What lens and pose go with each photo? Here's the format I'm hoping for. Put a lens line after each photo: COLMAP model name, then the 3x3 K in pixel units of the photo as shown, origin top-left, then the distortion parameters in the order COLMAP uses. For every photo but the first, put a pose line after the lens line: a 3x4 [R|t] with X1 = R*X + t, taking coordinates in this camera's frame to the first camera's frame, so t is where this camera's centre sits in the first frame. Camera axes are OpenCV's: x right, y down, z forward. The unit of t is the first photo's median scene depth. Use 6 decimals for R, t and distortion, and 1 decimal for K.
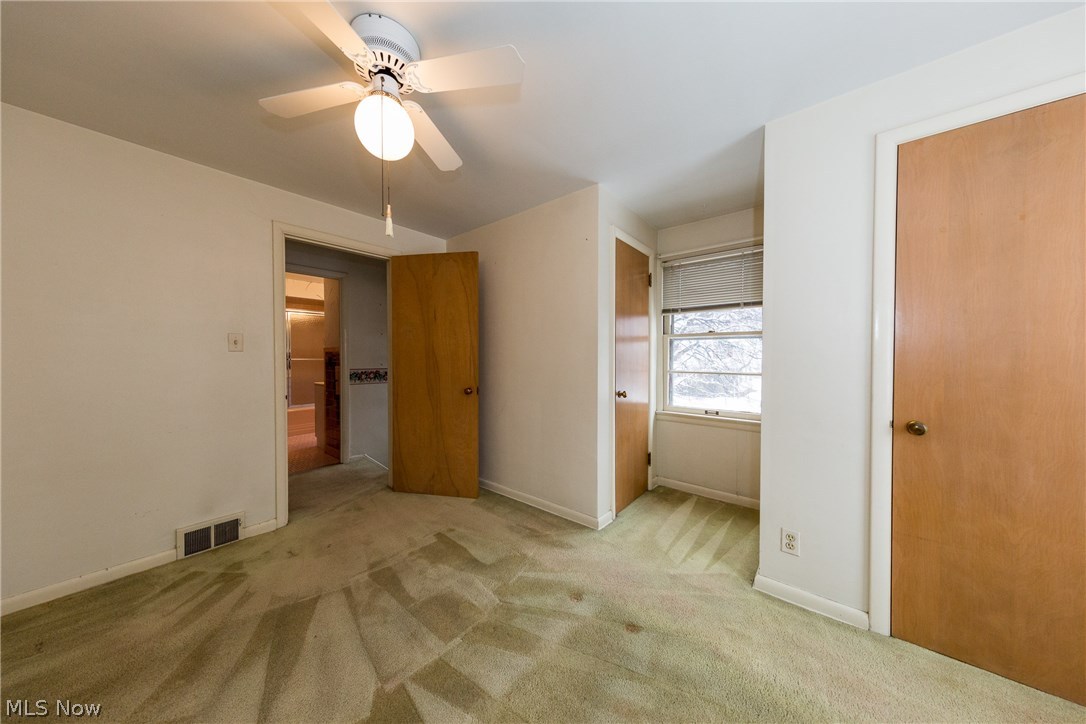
lens RADIAL K [[346.7, 0, 543.0], [0, 346.7, 362.0], [0, 0, 1]] dist [0.001301, 0.000064]
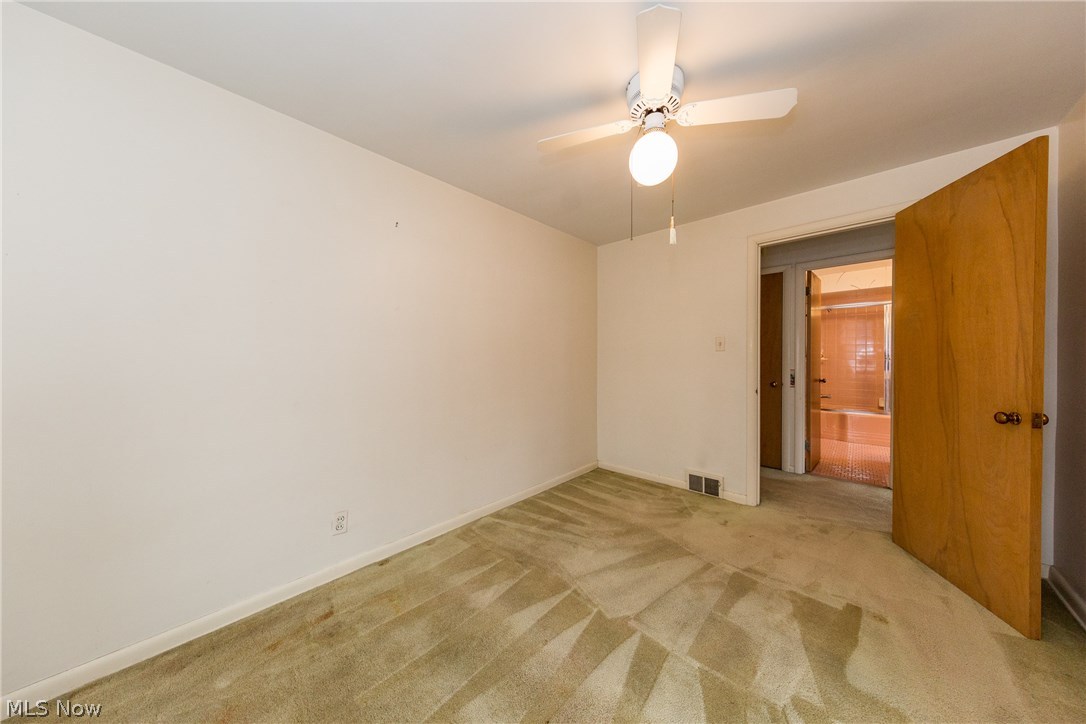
lens RADIAL K [[346.7, 0, 543.0], [0, 346.7, 362.0], [0, 0, 1]] dist [0.001301, 0.000064]
pose [[-0.069421, 0.011422, -0.997522, 0.478462], [-0.014063, 0.999824, 0.012427, 0.004169], [0.997488, 0.014890, -0.069248, 0.460872]]
